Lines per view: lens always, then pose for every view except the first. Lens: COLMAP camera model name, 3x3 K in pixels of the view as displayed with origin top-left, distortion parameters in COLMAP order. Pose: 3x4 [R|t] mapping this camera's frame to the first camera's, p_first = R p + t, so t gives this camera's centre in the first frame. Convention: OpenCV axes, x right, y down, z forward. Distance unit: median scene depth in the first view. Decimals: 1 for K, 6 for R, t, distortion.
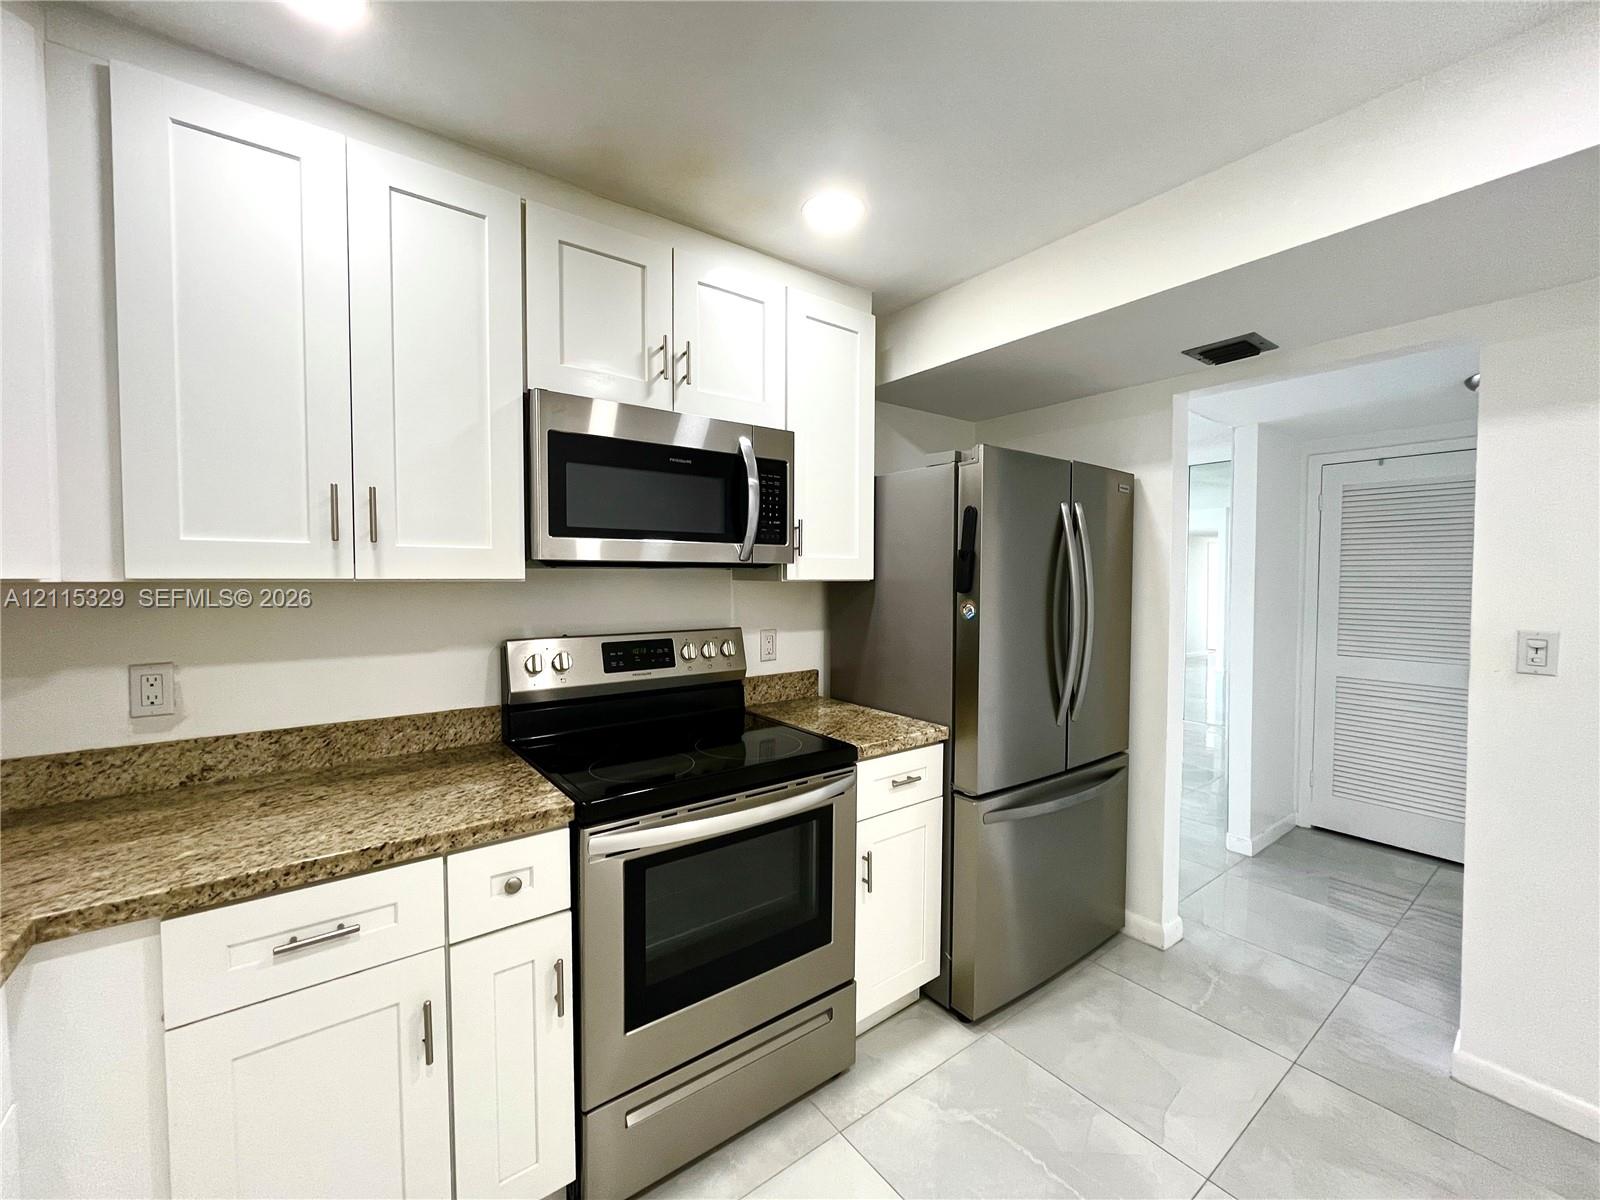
lens RADIAL K [[645.0, 0, 804.2], [0, 645.0, 598.1], [0, 0, 1]] dist [-0.002212, 0.000677]
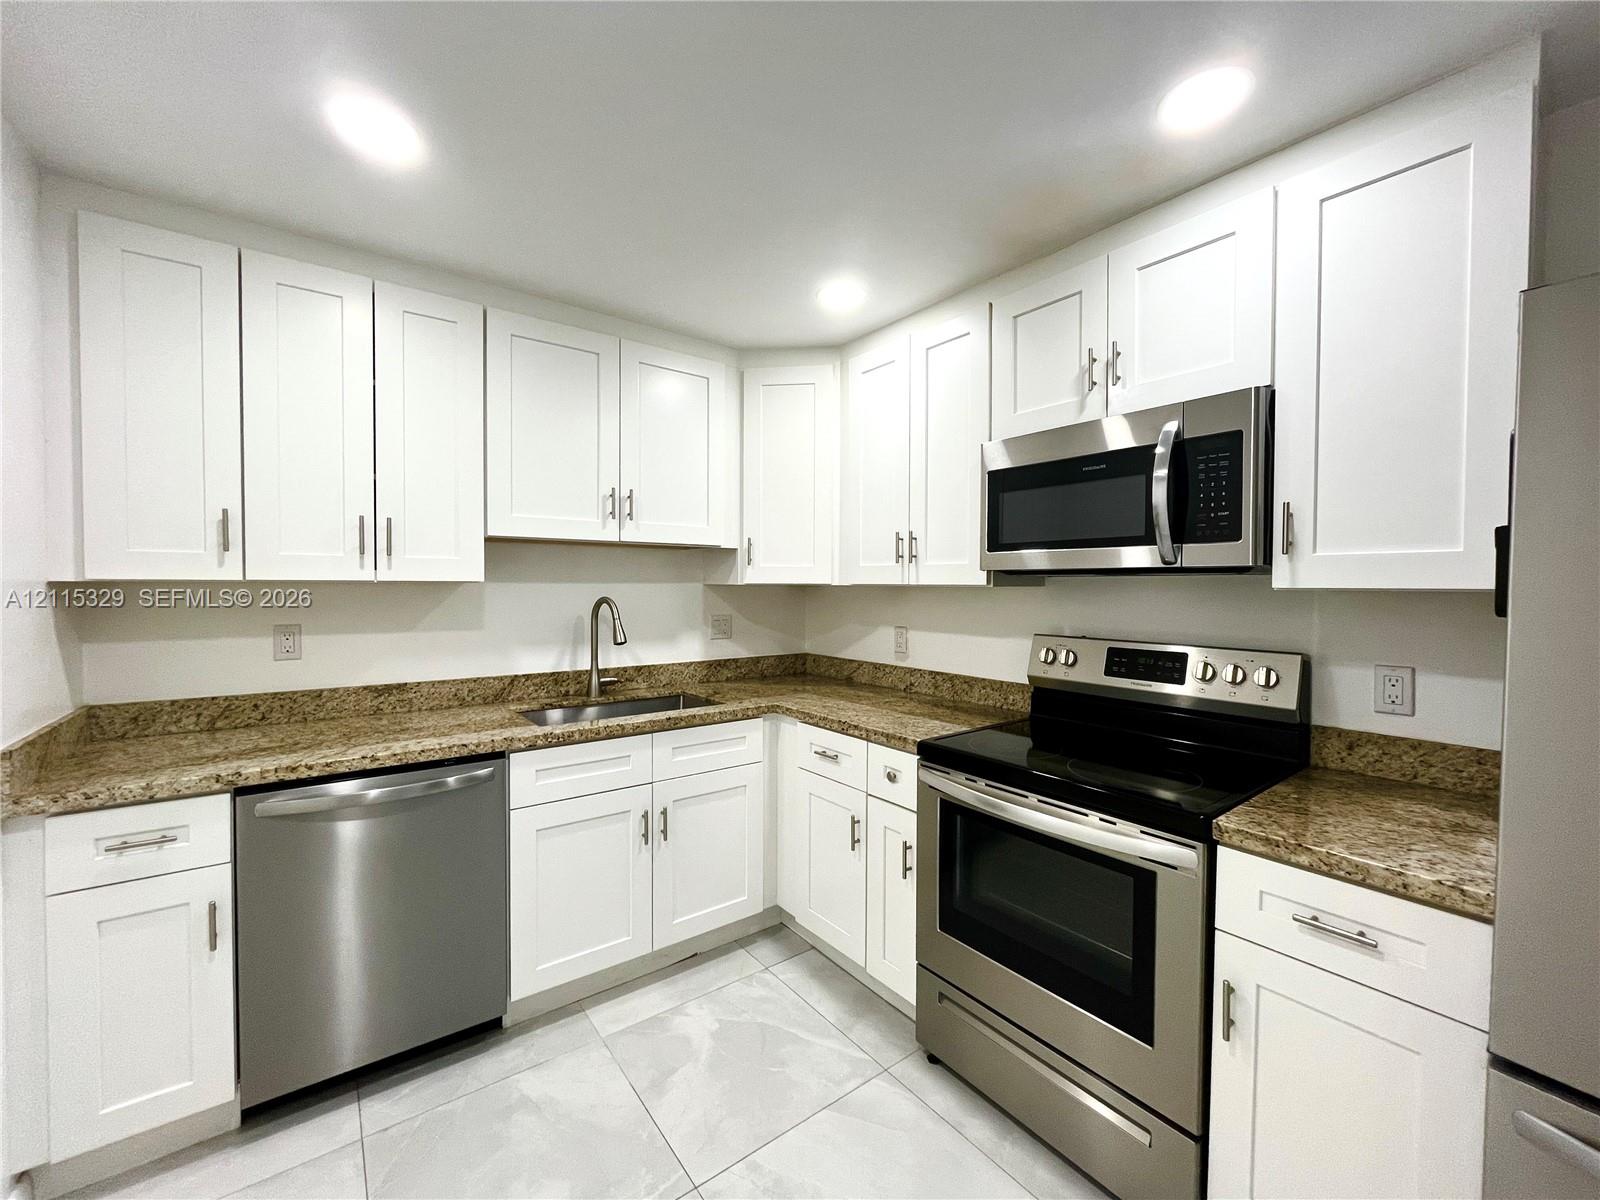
lens RADIAL K [[645.0, 0, 799.8], [0, 645.0, 598.8], [0, 0, 1]] dist [-0.002212, 0.000677]
pose [[-0.006099, 0.019991, -0.999782, 0.835089], [-0.039670, 0.999008, 0.020217, -0.011370], [0.999194, 0.039785, -0.005300, 0.567524]]
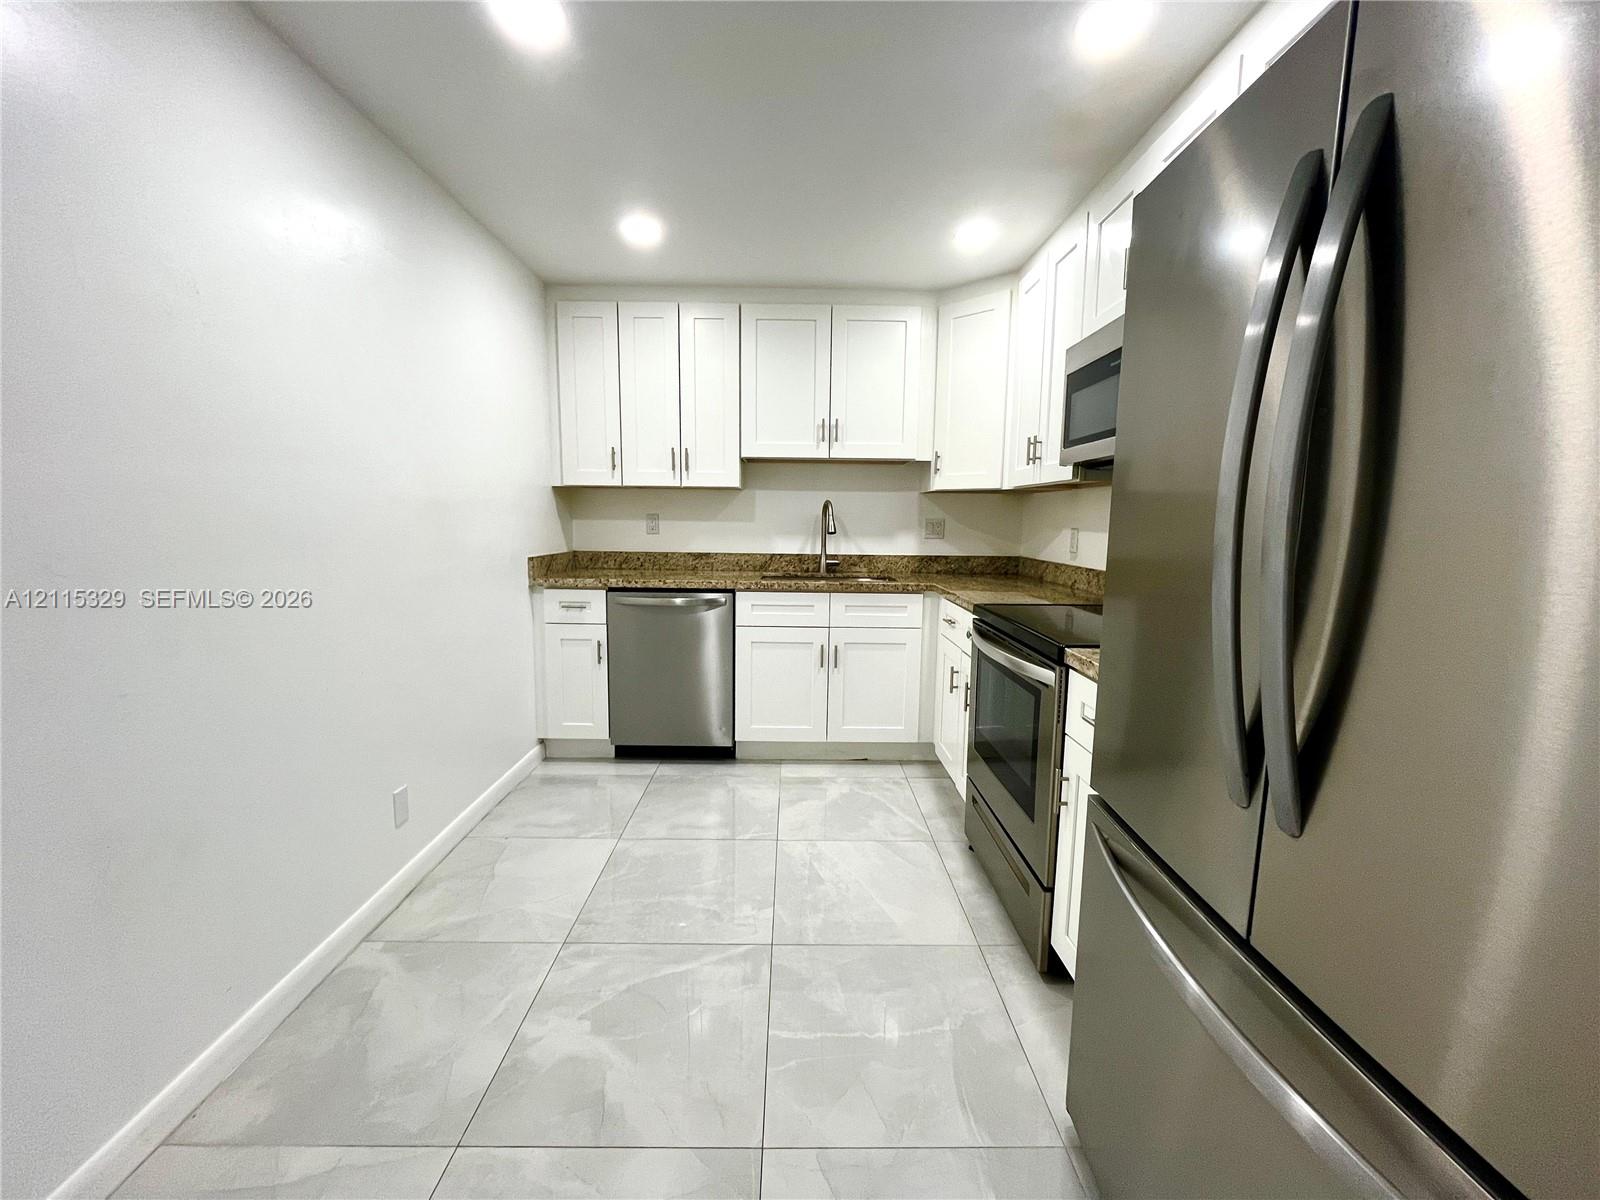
lens RADIAL K [[645.0, 0, 803.4], [0, 645.0, 600.4], [0, 0, 1]] dist [-0.002212, 0.000677]
pose [[-0.594846, 0.094740, -0.798237, 1.065800], [-0.040840, 0.988186, 0.147718, 0.047206], [0.802801, 0.120470, -0.583950, 1.287460]]
